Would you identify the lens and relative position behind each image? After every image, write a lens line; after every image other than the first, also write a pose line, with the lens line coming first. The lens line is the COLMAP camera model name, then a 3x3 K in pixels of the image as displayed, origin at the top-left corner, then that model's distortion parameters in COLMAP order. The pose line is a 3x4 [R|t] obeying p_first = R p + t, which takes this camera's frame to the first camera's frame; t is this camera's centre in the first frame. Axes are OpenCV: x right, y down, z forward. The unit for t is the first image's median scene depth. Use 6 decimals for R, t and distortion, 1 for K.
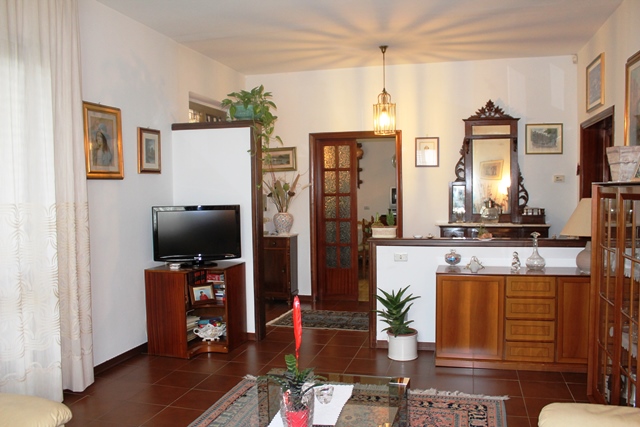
lens RADIAL K [[540.4, 0, 321.6], [0, 540.4, 212.5], [0, 0, 1]] dist [-0.110451, 0.052834]
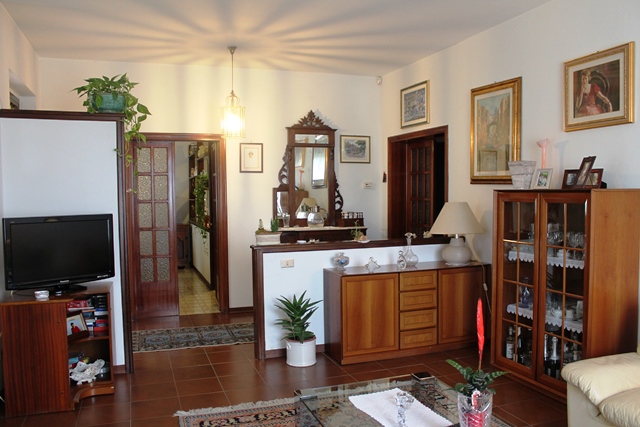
lens RADIAL K [[540.4, 0, 320.6], [0, 540.4, 216.4], [0, 0, 1]] dist [-0.110451, 0.052834]
pose [[0.825165, -0.021676, 0.564475, -0.333416], [0.023815, 0.999710, 0.003575, -0.005220], [-0.564389, 0.010493, 0.825442, 0.131790]]
